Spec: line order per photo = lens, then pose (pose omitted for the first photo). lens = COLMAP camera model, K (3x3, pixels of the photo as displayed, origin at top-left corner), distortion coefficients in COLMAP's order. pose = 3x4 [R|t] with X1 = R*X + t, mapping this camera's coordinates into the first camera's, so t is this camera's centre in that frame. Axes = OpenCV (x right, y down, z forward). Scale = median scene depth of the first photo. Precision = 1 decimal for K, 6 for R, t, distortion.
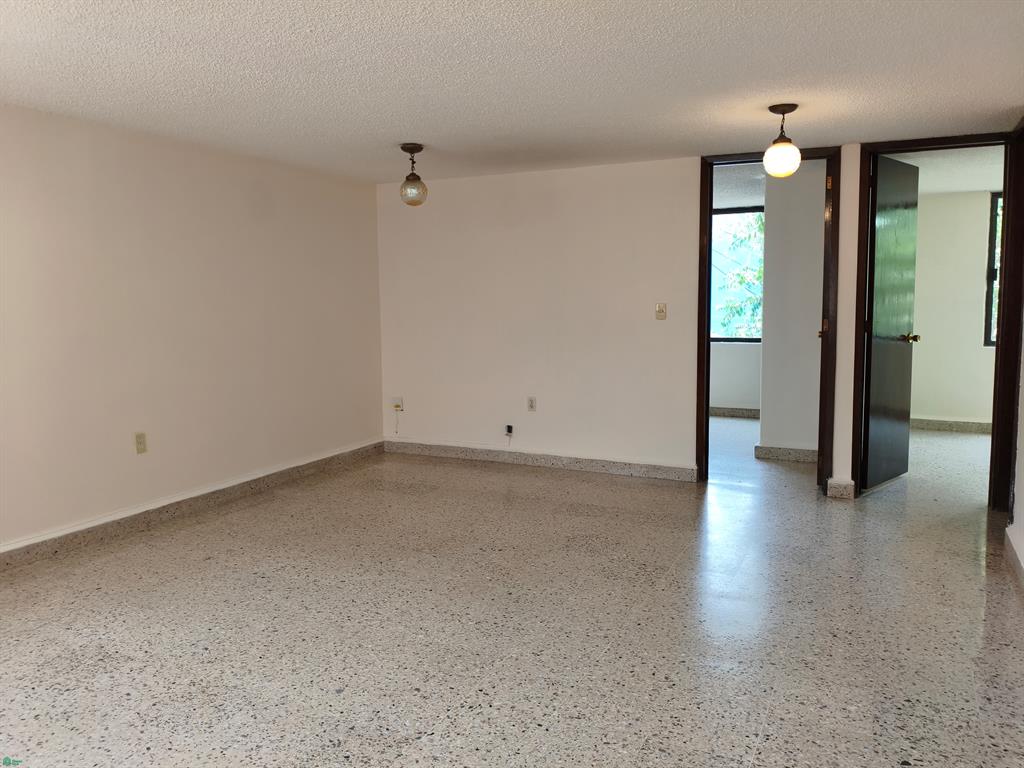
lens RADIAL K [[732.0, 0, 510.9], [0, 732.0, 352.5], [0, 0, 1]] dist [-0.002130, -0.003325]
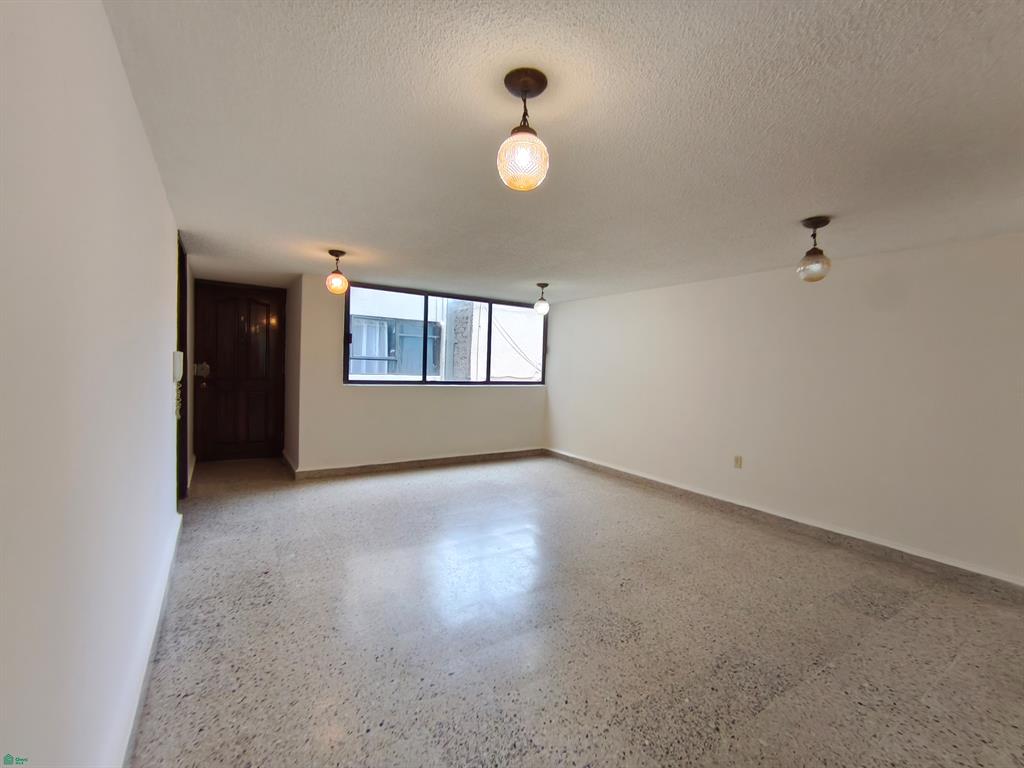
lens RADIAL K [[456.6, 0, 512.0], [0, 456.6, 384.0], [0, 0, 1]] dist [0.000516, 0.000097]
pose [[-0.493510, 0.024640, -0.869391, 0.647430], [-0.098304, 0.991613, 0.083907, -0.087645], [0.864167, 0.126874, -0.486949, 1.068772]]
